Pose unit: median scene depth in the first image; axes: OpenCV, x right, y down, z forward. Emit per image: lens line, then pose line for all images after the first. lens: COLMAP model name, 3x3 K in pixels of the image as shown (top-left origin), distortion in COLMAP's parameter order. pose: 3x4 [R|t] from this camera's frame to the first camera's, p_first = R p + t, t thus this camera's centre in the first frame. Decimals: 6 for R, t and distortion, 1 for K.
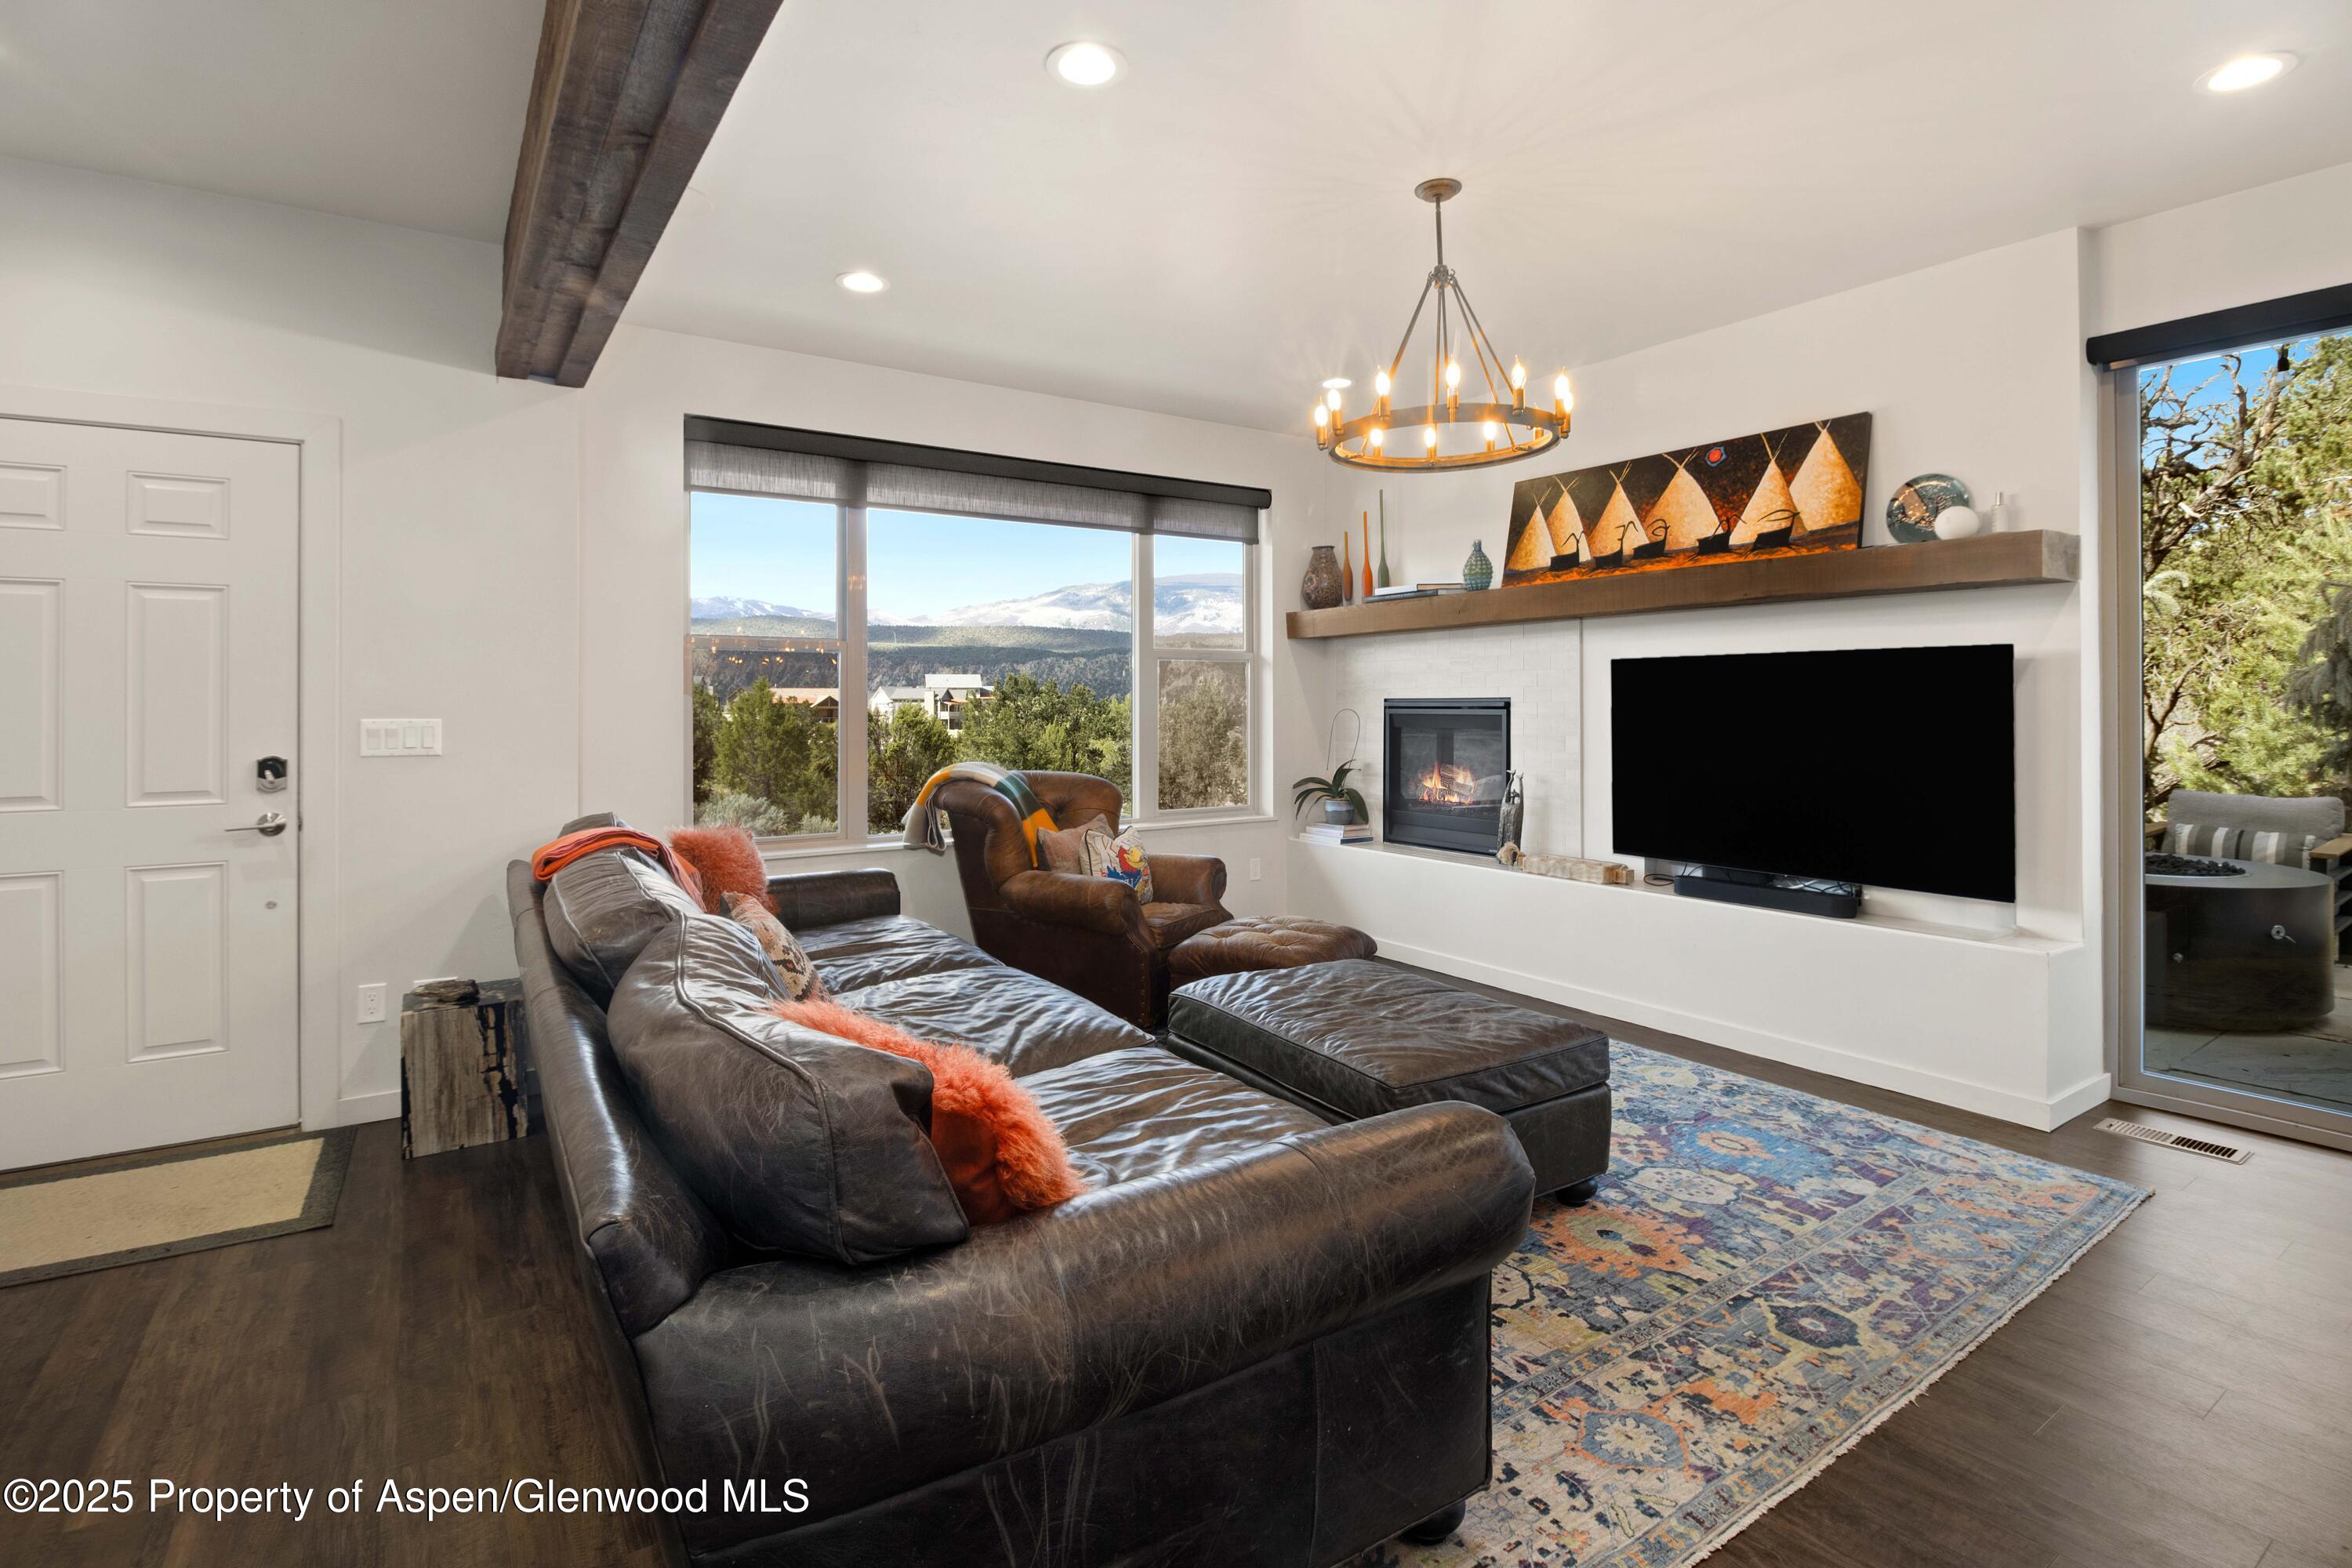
lens RADIAL K [[1152.1, 0, 1207.9], [0, 1152.1, 696.2], [0, 0, 1]] dist [-0.016448, 0.000440]
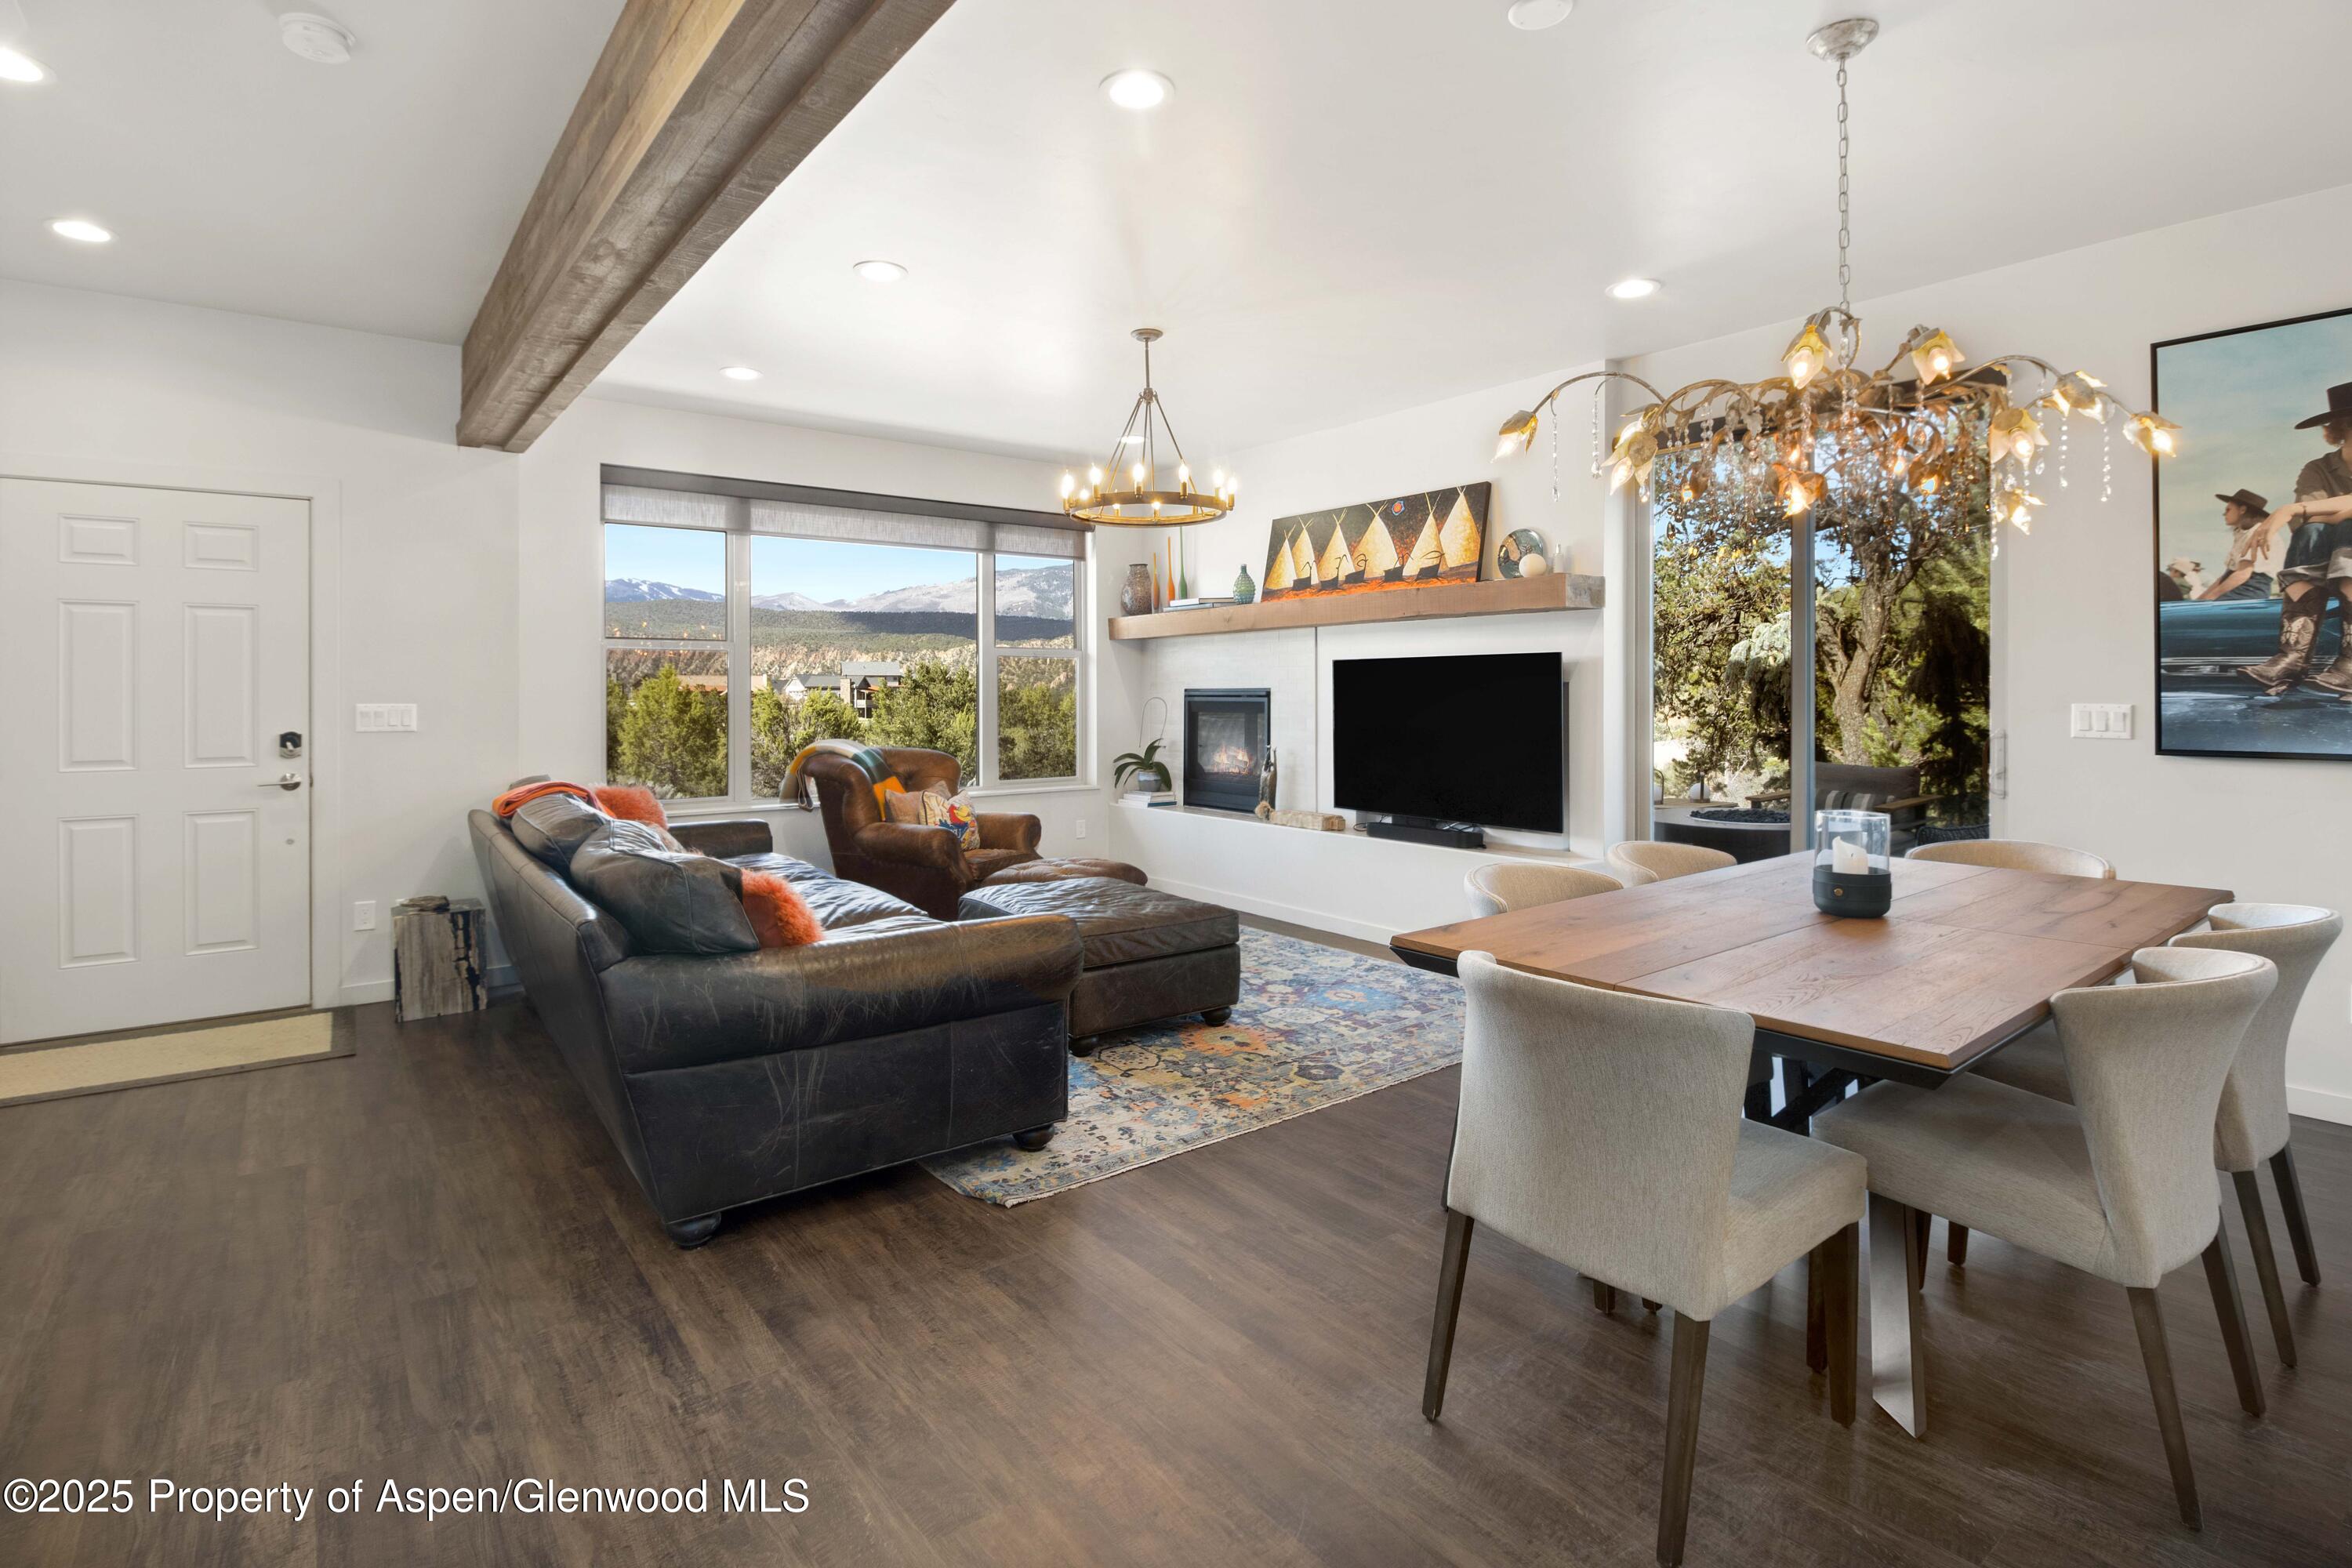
lens RADIAL K [[1152.1, 0, 1207.9], [0, 1152.1, 696.2], [0, 0, 1]] dist [-0.016448, 0.000440]
pose [[0.997639, 0.000625, 0.068674, 0.136214], [-0.001303, 0.999951, 0.009825, -0.003151], [-0.068664, -0.009892, 0.997591, -0.334747]]
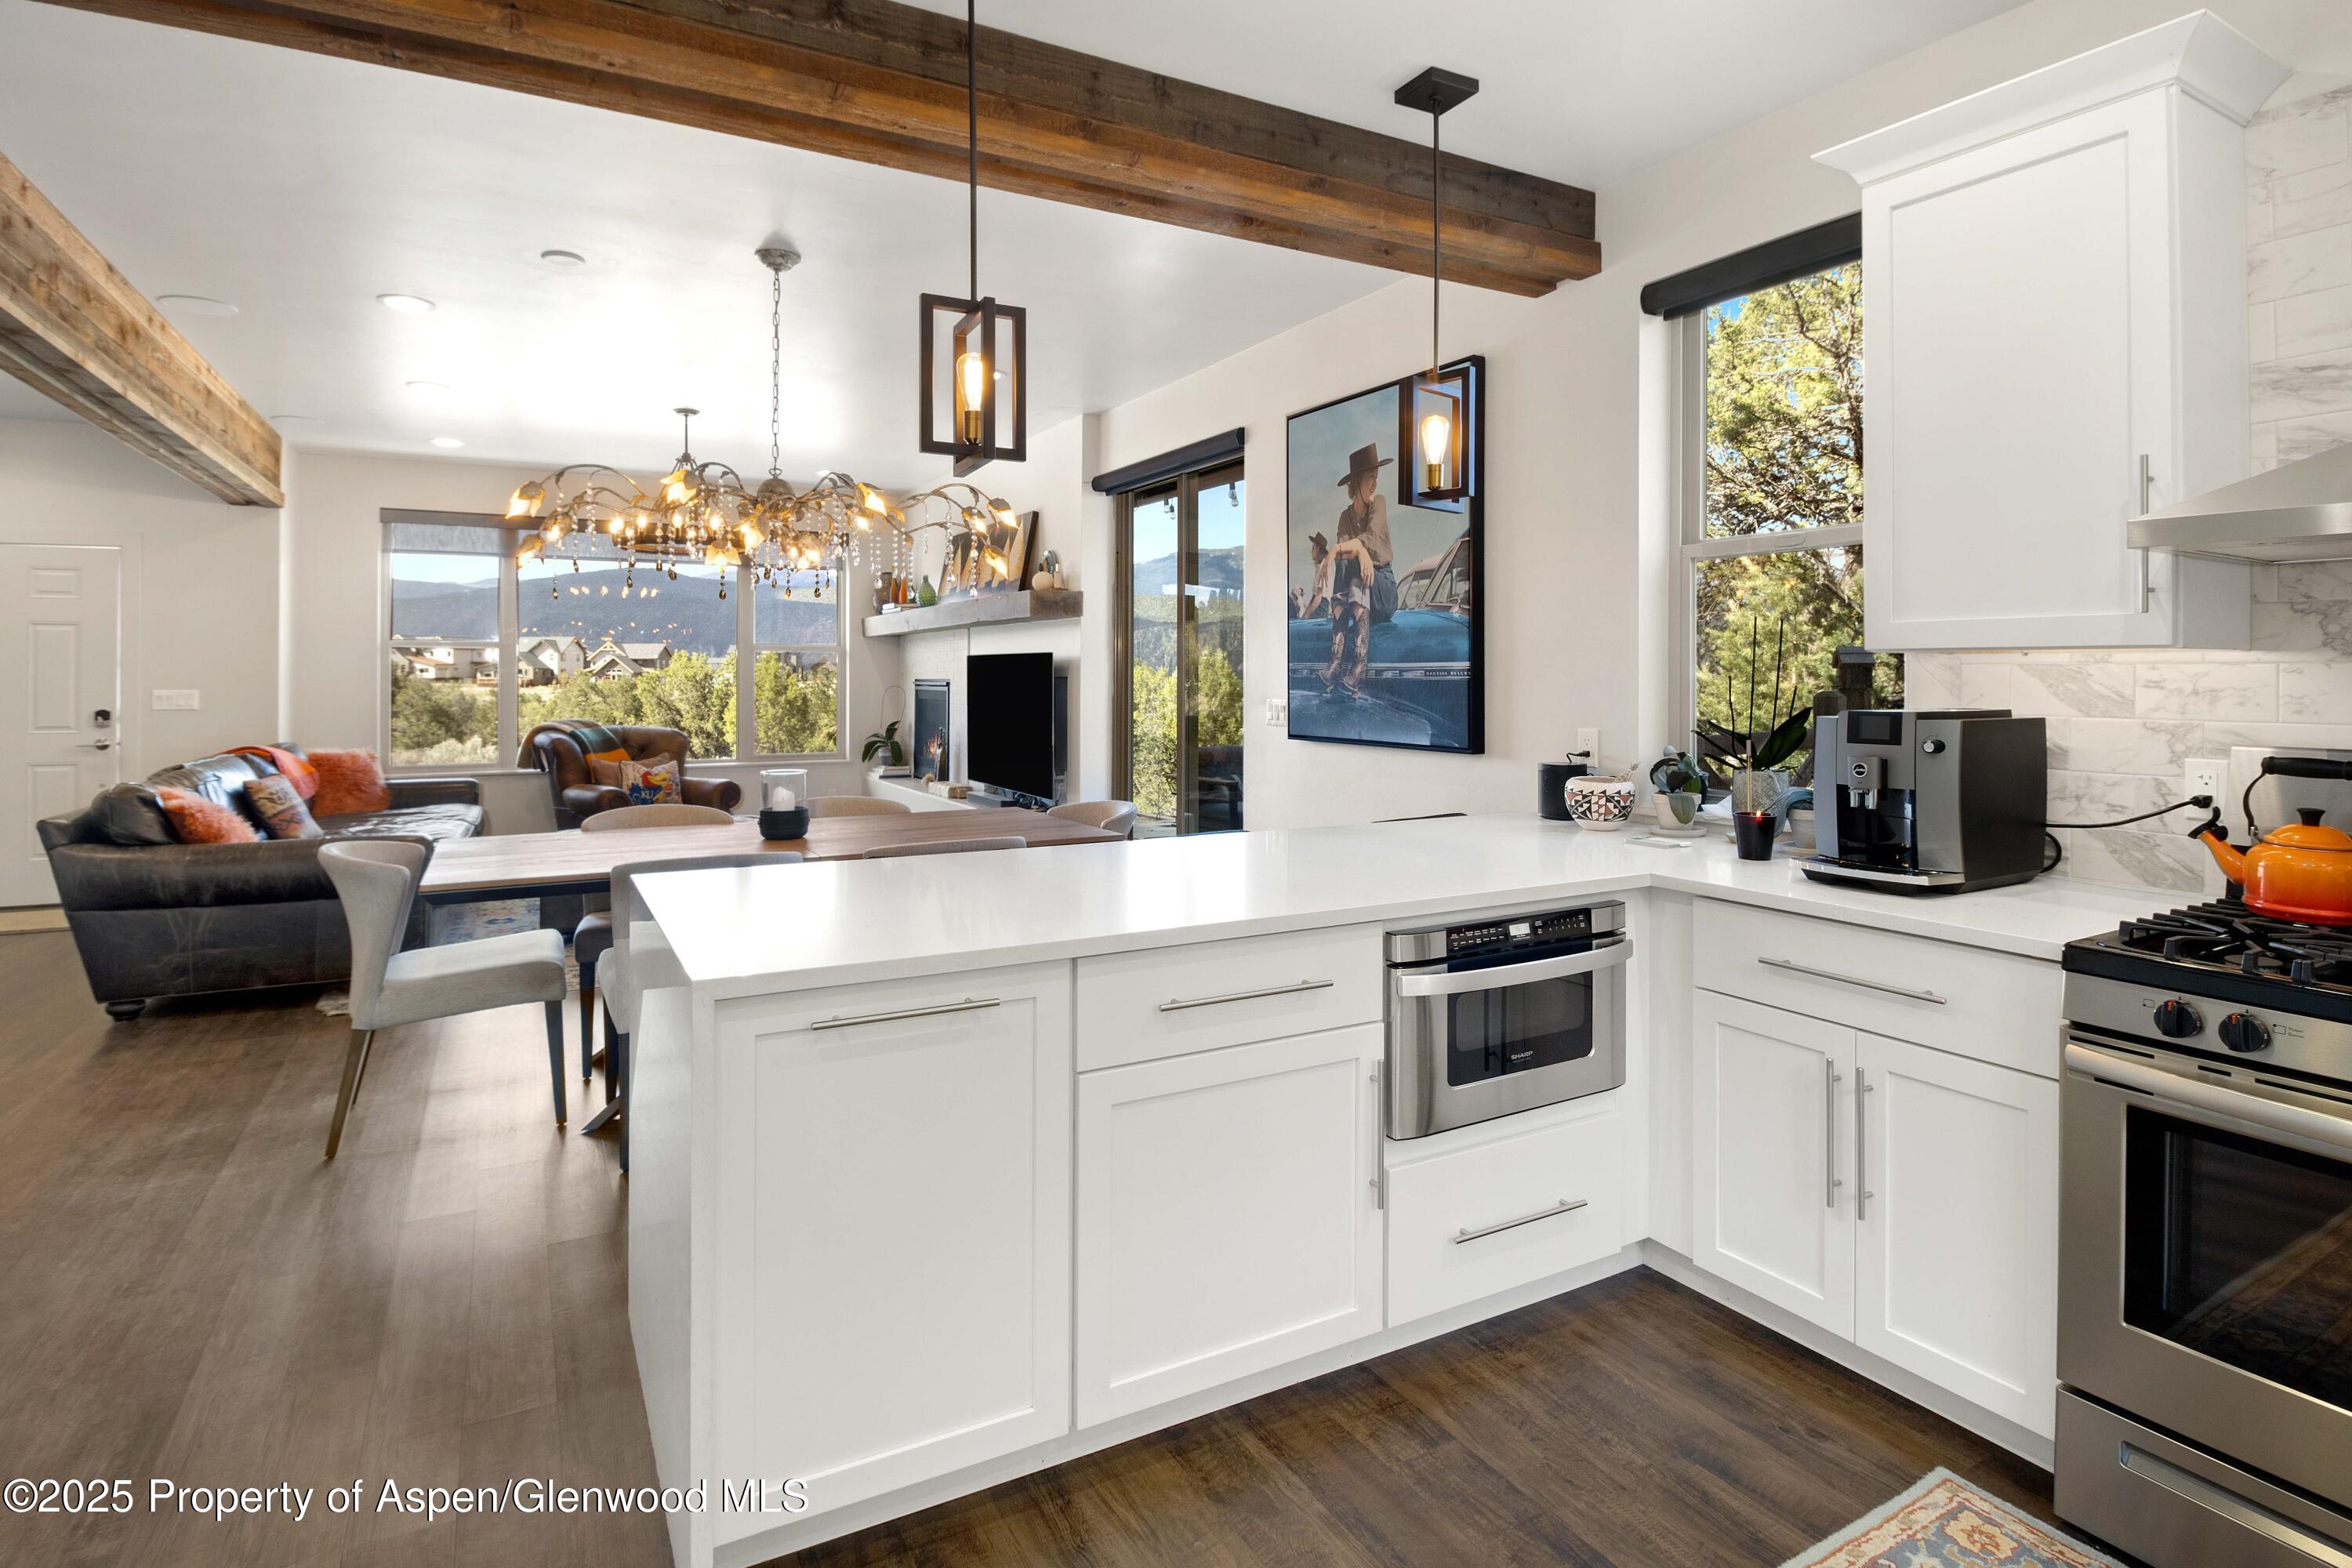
lens RADIAL K [[1152.1, 0, 1207.9], [0, 1152.1, 696.2], [0, 0, 1]] dist [-0.016448, 0.000440]
pose [[0.998384, 0.005587, -0.056554, 0.920670], [-0.004235, 0.999703, 0.023998, -0.019172], [0.056671, -0.023720, 0.998111, -0.650755]]
